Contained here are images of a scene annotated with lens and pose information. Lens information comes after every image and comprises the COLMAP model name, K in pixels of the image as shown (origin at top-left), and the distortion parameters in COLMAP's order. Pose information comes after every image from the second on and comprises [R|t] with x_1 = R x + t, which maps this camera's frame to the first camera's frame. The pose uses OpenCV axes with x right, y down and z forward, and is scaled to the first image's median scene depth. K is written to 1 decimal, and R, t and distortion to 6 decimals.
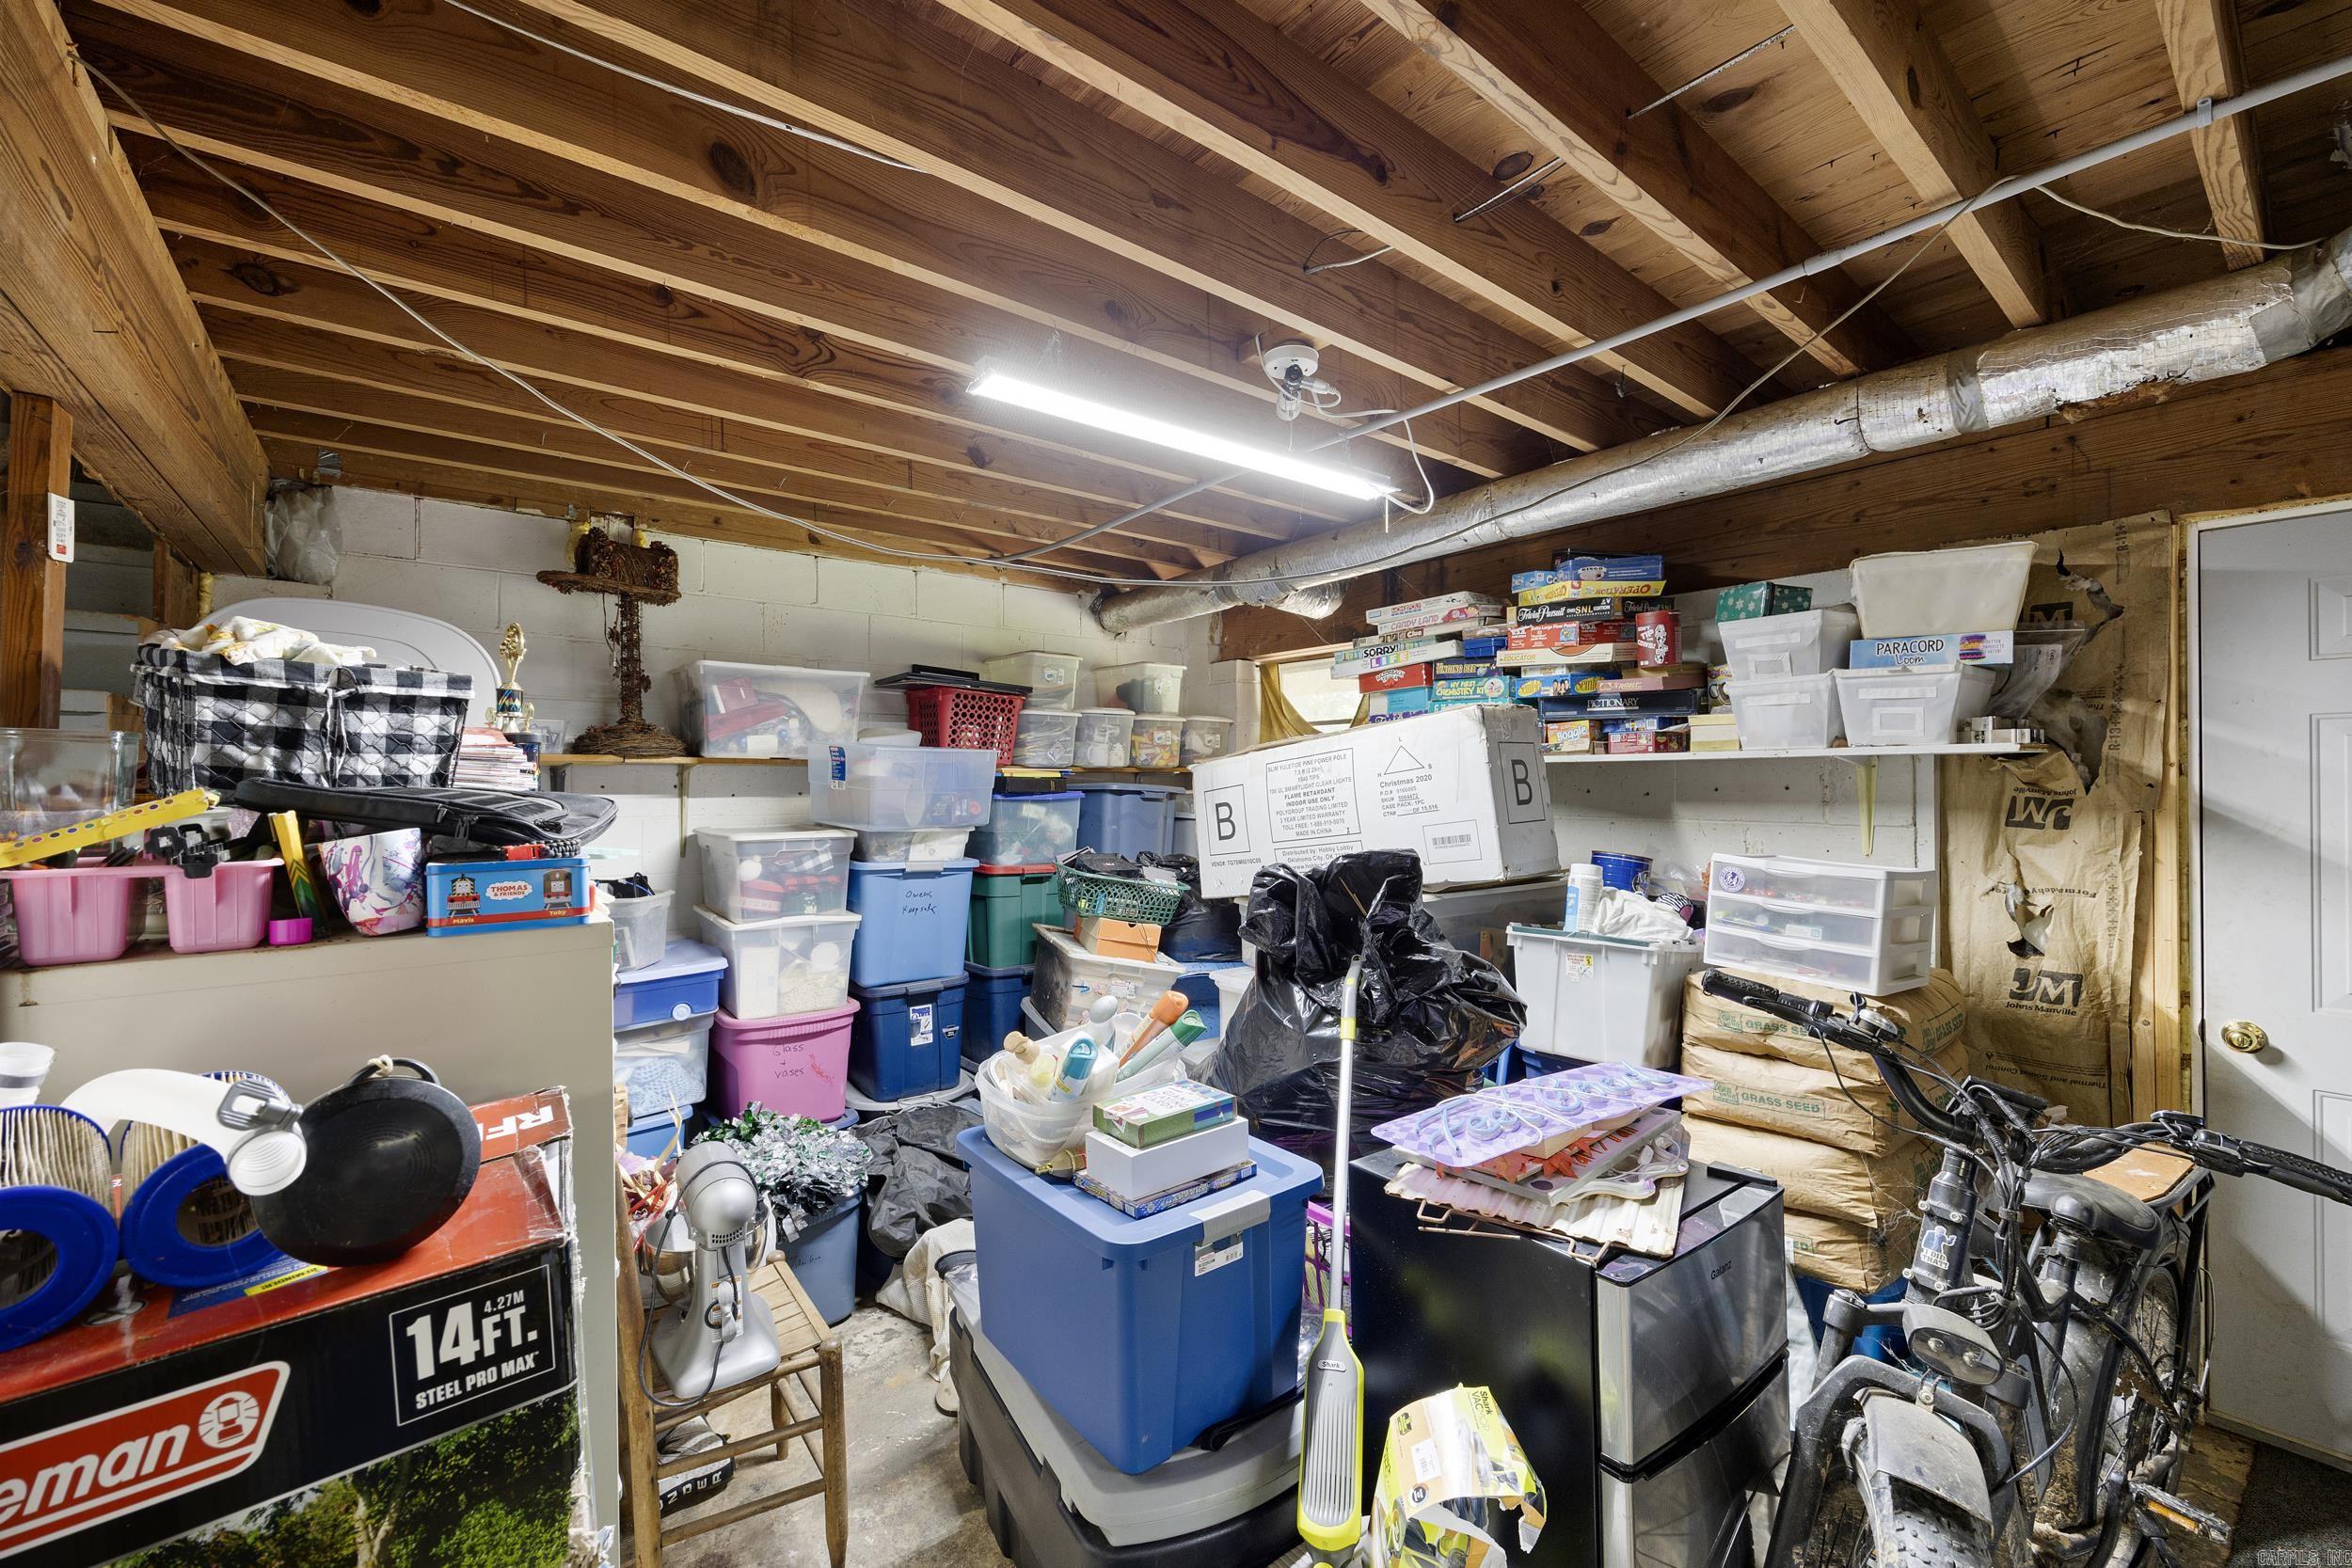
lens RADIAL K [[959.6, 0, 1179.0], [0, 959.6, 784.7], [0, 0, 1]] dist [-0.002726, -0.000360]
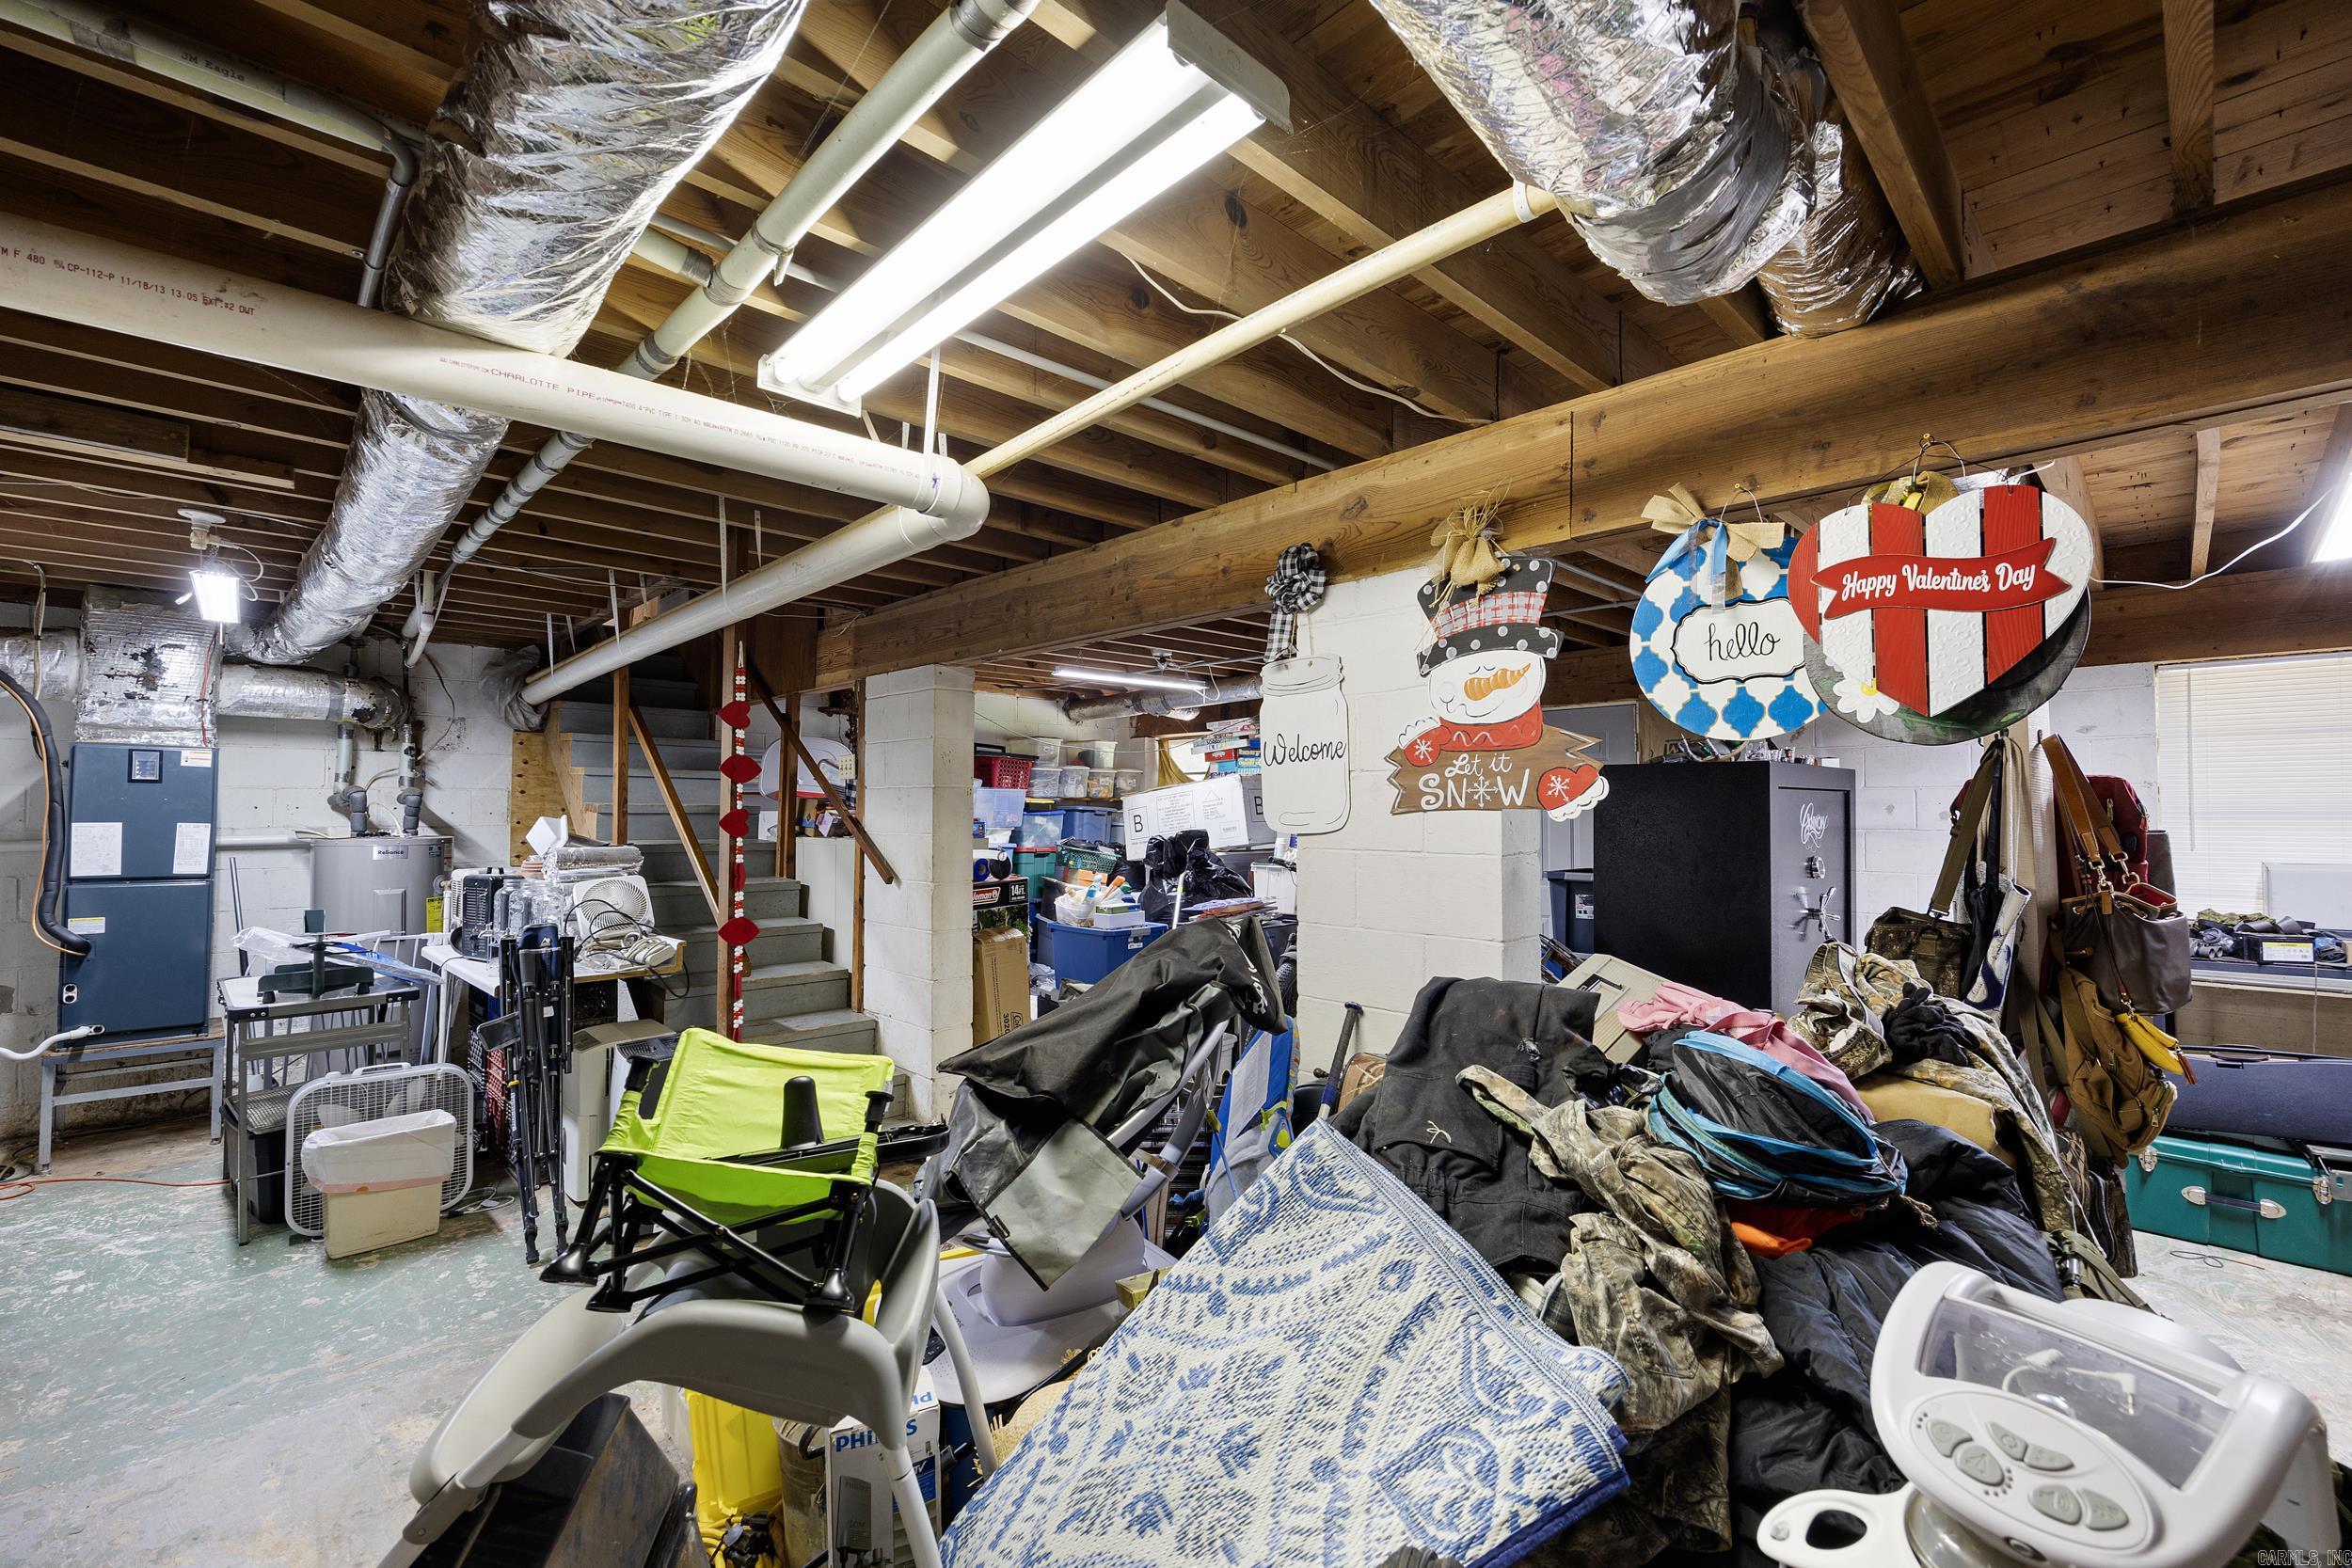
lens RADIAL K [[959.6, 0, 1179.3], [0, 959.6, 781.7], [0, 0, 1]] dist [-0.002726, -0.000360]
pose [[0.996074, 0.004483, 0.088415, -0.042682], [-0.001836, 0.999548, -0.029996, 0.006904], [-0.088509, 0.029716, 0.995632, -0.980078]]
